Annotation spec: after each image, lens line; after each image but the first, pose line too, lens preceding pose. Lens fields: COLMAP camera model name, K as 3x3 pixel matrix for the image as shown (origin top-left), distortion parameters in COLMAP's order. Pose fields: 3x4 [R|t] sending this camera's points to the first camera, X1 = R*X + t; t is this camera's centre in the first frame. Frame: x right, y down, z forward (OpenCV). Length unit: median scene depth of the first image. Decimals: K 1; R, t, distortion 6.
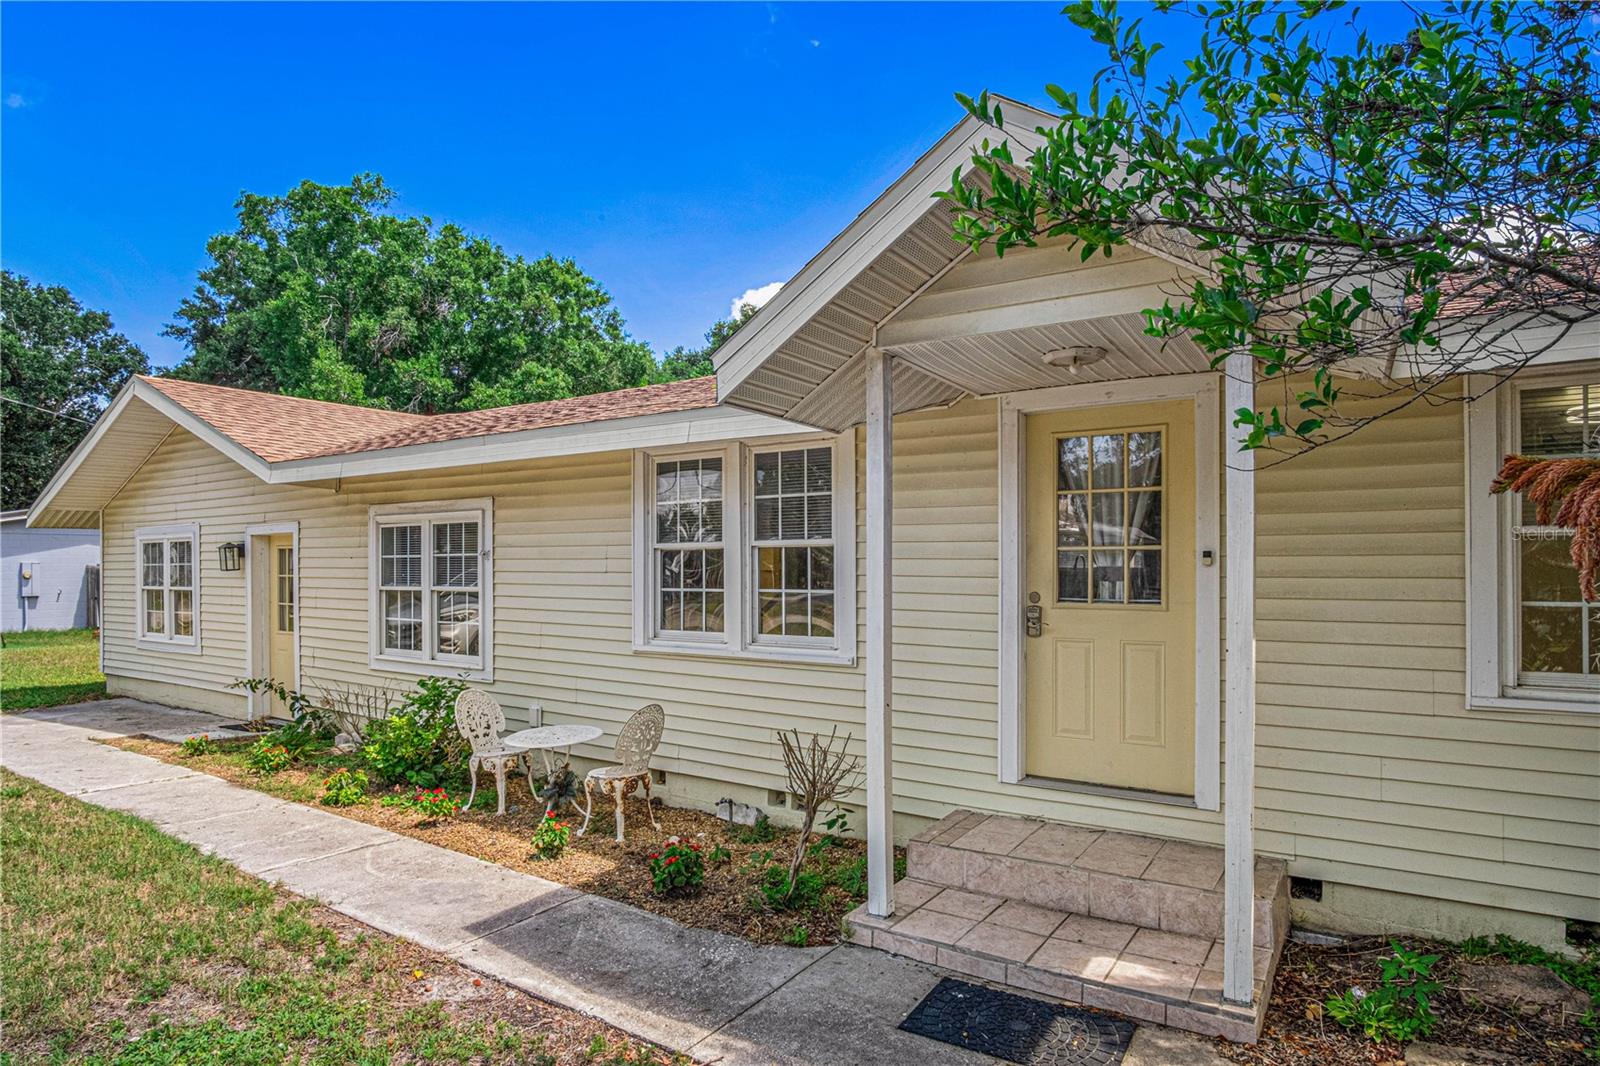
lens RADIAL K [[896.3, 0, 778.2], [0, 896.3, 554.1], [0, 0, 1]] dist [-0.026509, -0.000141]
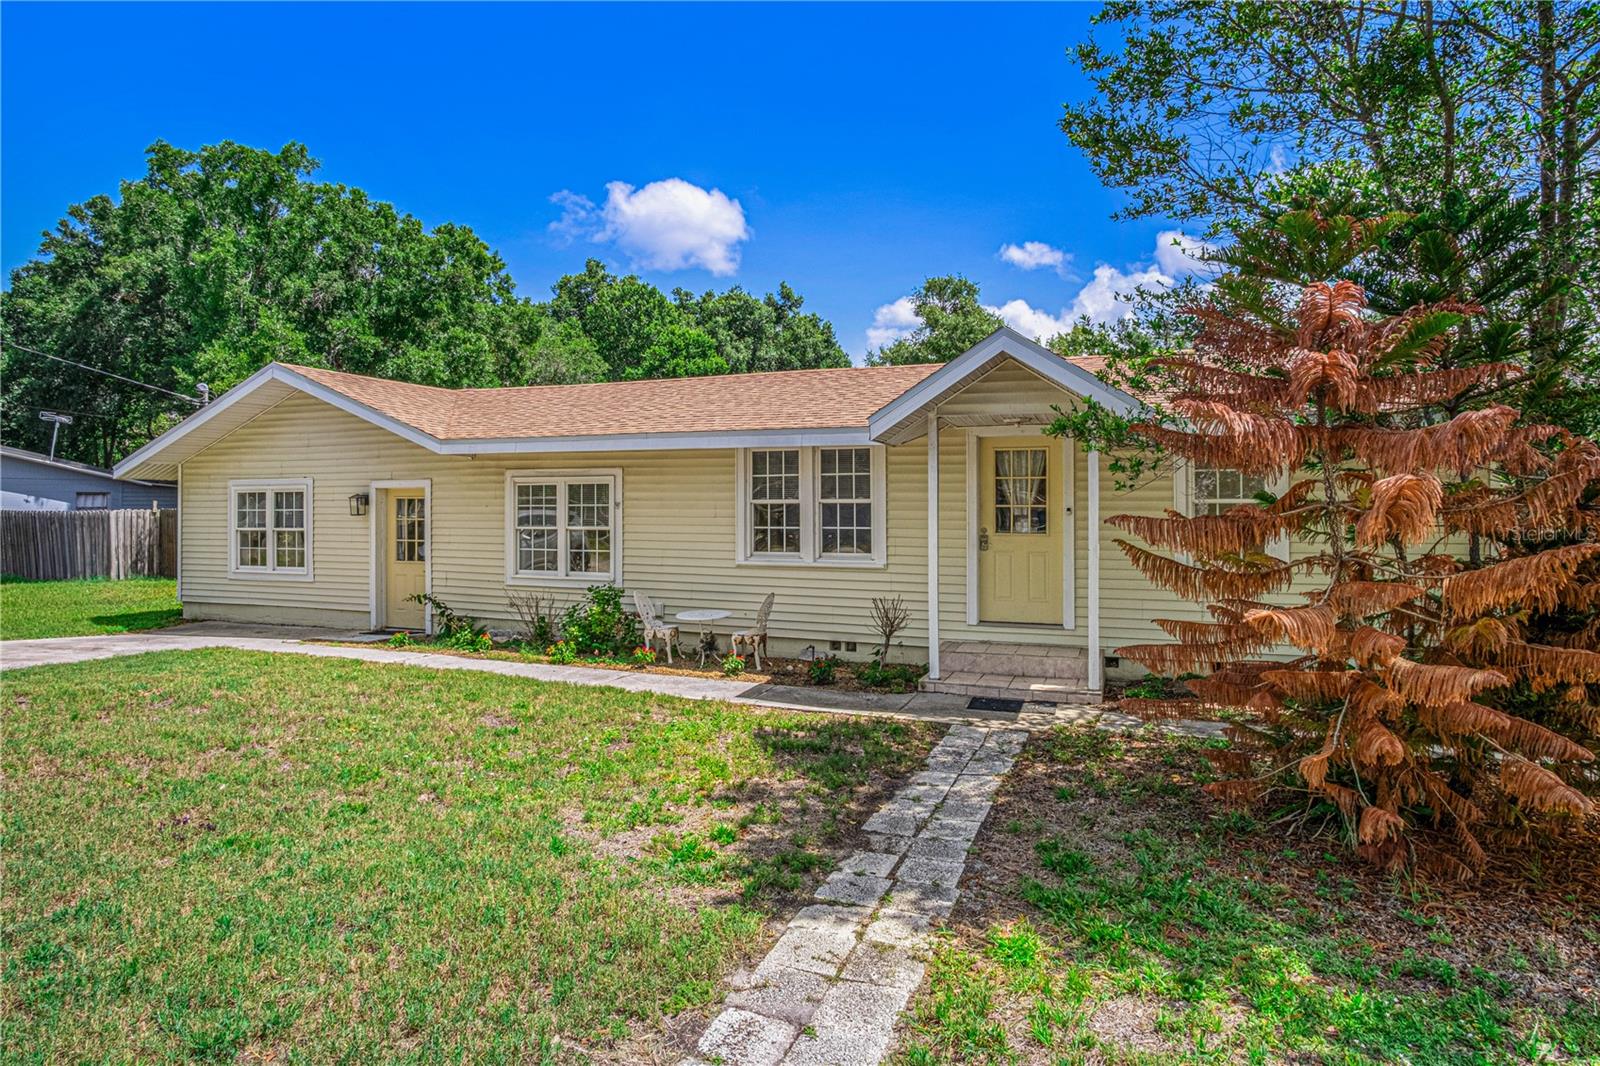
lens RADIAL K [[849.8, 0, 802.9], [0, 849.8, 505.8], [0, 0, 1]] dist [-0.000616, 0.000310]
pose [[0.972059, 0.002310, 0.234725, -0.362493], [-0.005074, 0.999925, 0.011172, -0.016745], [-0.234682, -0.012051, 0.971998, -0.486125]]
